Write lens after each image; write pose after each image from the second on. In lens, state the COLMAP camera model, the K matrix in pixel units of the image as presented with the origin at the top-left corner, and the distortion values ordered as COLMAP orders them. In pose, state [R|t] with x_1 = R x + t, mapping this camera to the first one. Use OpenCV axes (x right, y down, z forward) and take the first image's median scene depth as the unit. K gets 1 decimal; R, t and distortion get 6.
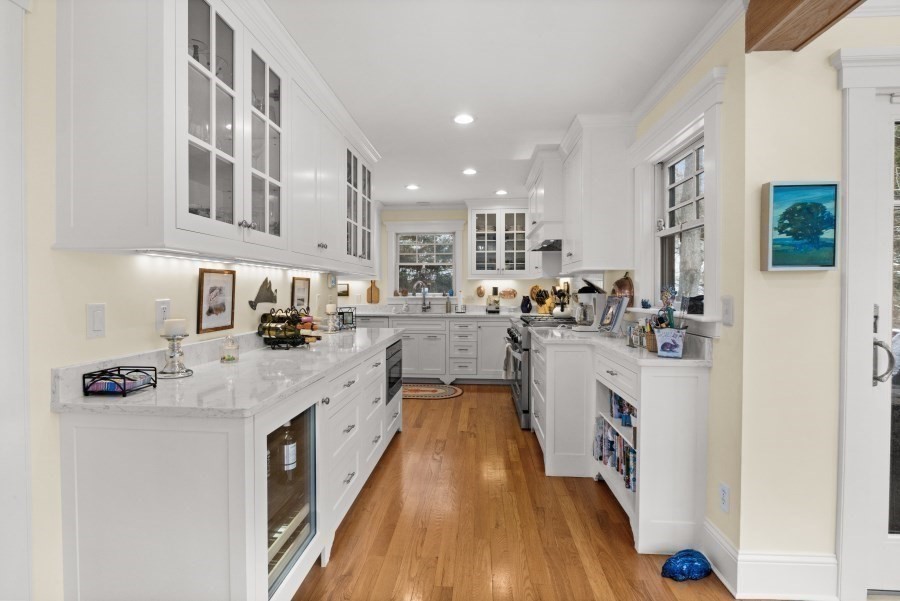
lens RADIAL K [[355.9, 0, 458.0], [0, 355.9, 292.7], [0, 0, 1]] dist [-0.001048, 0.000075]
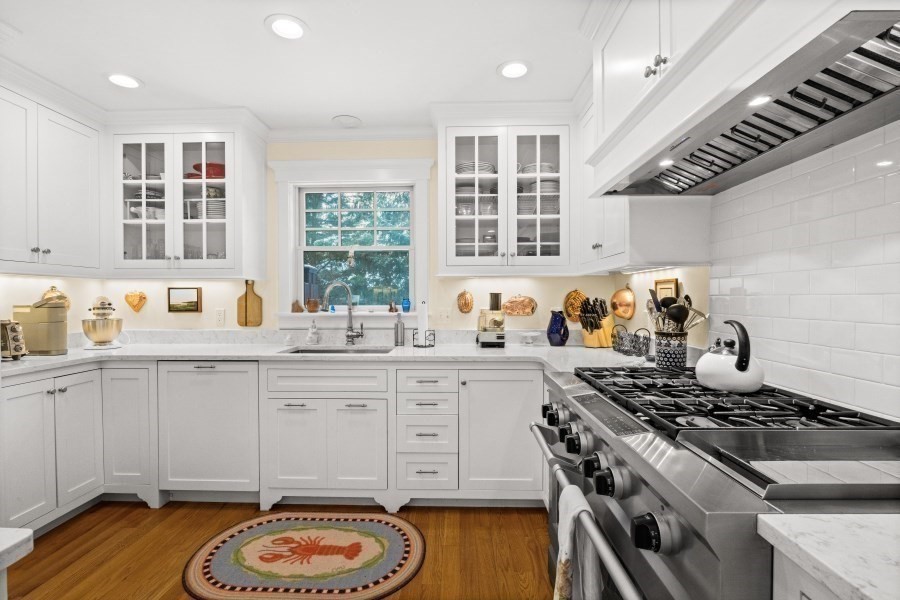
lens RADIAL K [[355.9, 0, 446.5], [0, 355.9, 299.9], [0, 0, 1]] dist [-0.001048, 0.000075]
pose [[0.999654, -0.003590, 0.026044, 0.026116], [0.003708, 0.999983, -0.004463, -0.004812], [-0.026027, 0.004558, 0.999651, 0.526145]]
